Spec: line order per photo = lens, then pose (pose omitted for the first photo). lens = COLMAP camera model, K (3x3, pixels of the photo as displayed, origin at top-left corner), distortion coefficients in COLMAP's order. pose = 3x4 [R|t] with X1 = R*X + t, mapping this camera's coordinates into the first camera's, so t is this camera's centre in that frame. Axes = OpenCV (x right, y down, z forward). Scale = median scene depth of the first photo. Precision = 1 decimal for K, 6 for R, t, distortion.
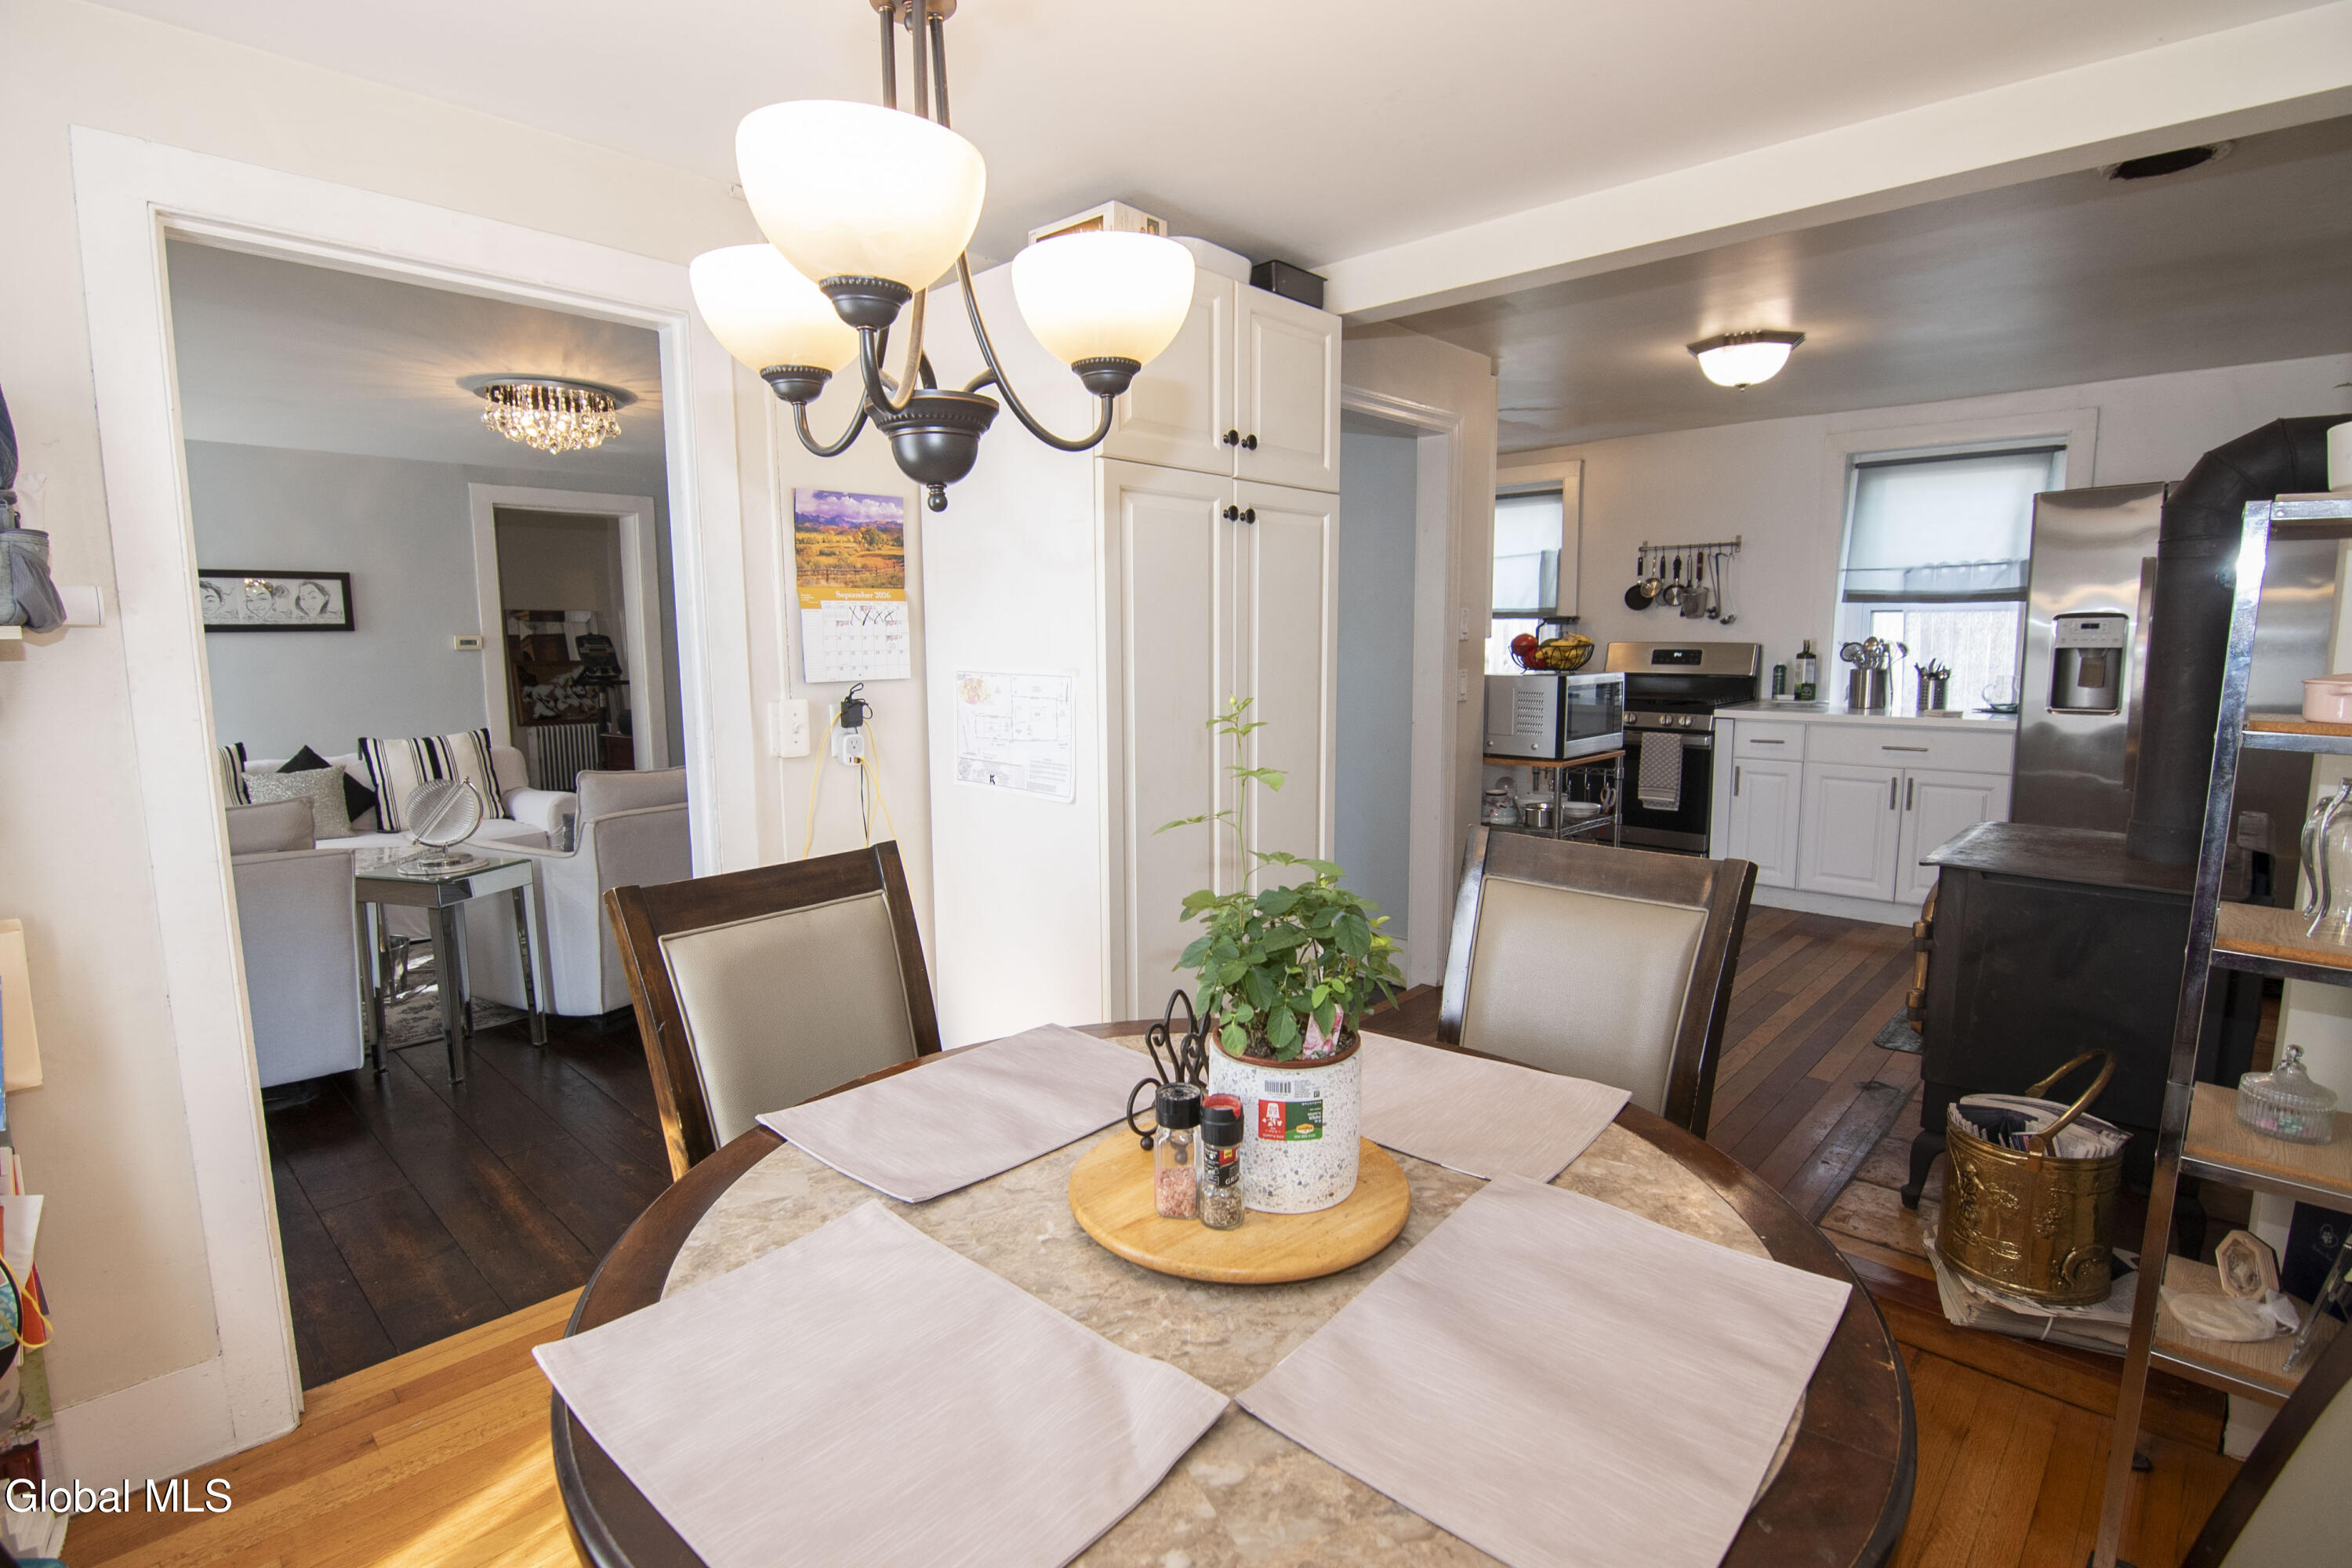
lens RADIAL K [[1134.8, 0, 1169.4], [0, 1134.8, 785.2], [0, 0, 1]] dist [0.000254, -0.000381]
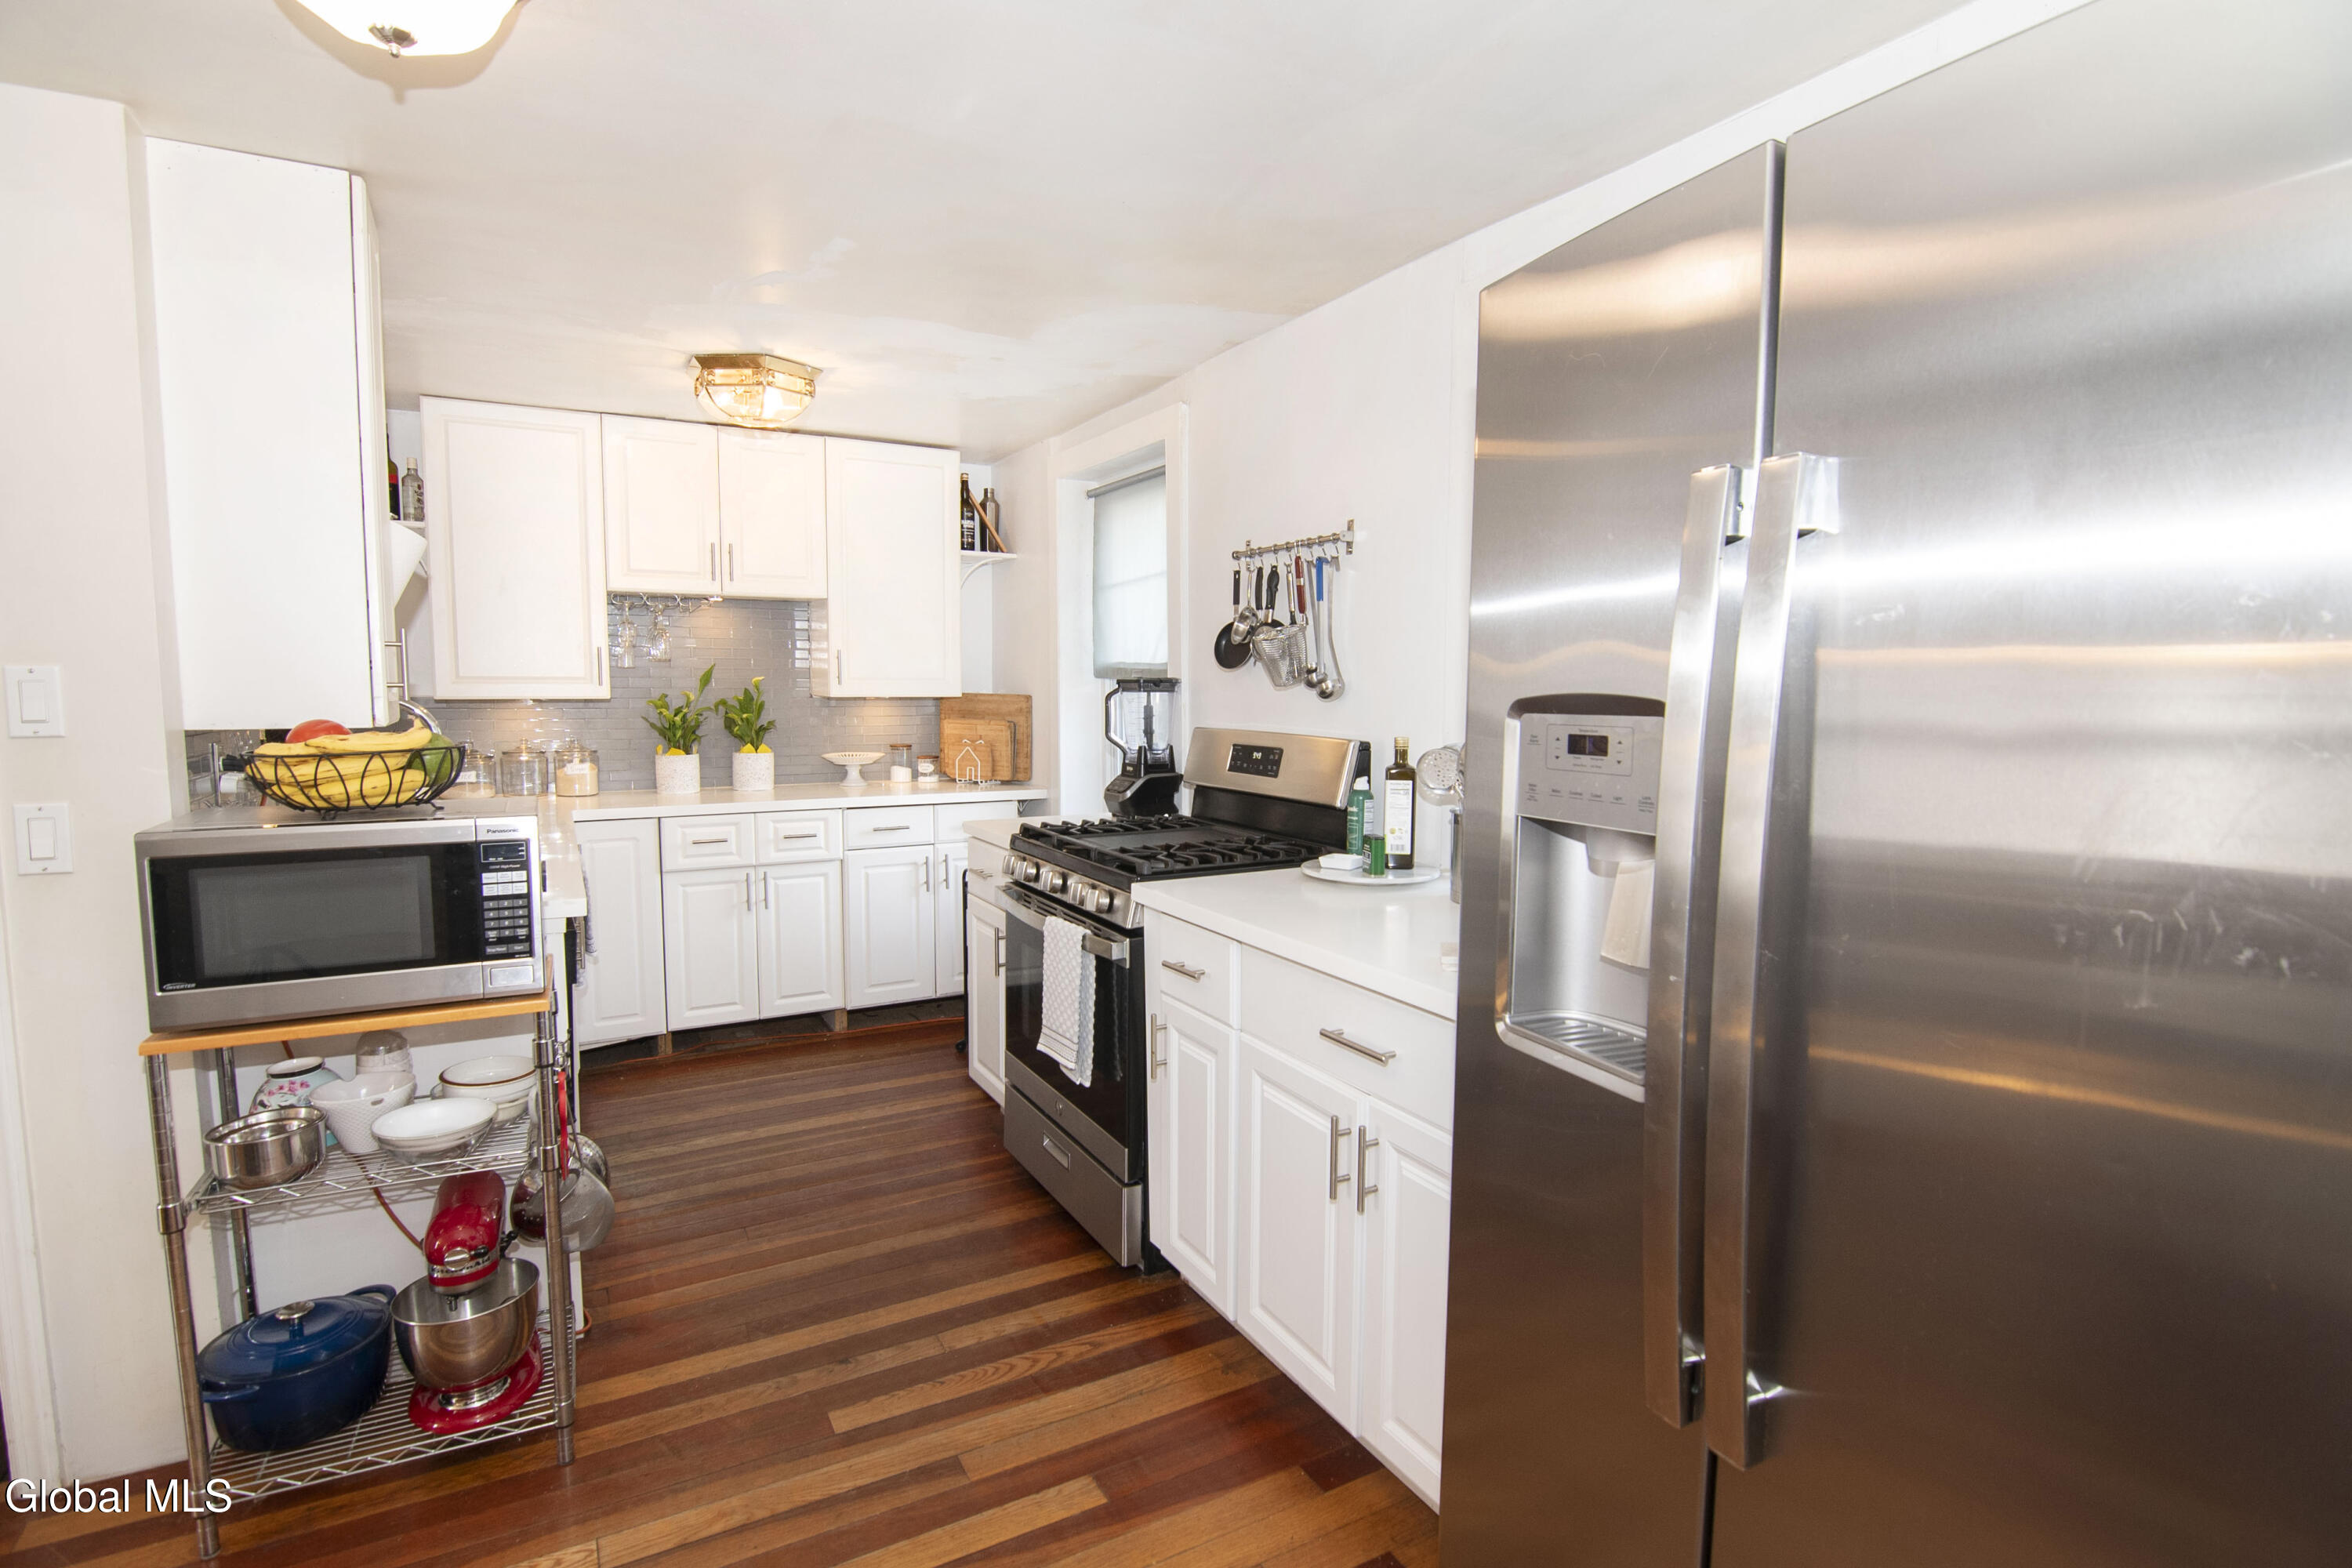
lens RADIAL K [[1134.8, 0, 1185.0], [0, 1134.8, 782.8], [0, 0, 1]] dist [0.000254, -0.000381]
pose [[0.956331, 0.045109, -0.288785, 0.571412], [-0.058971, 0.997479, -0.039477, -0.081656], [0.286276, 0.054783, 0.956580, 0.507818]]
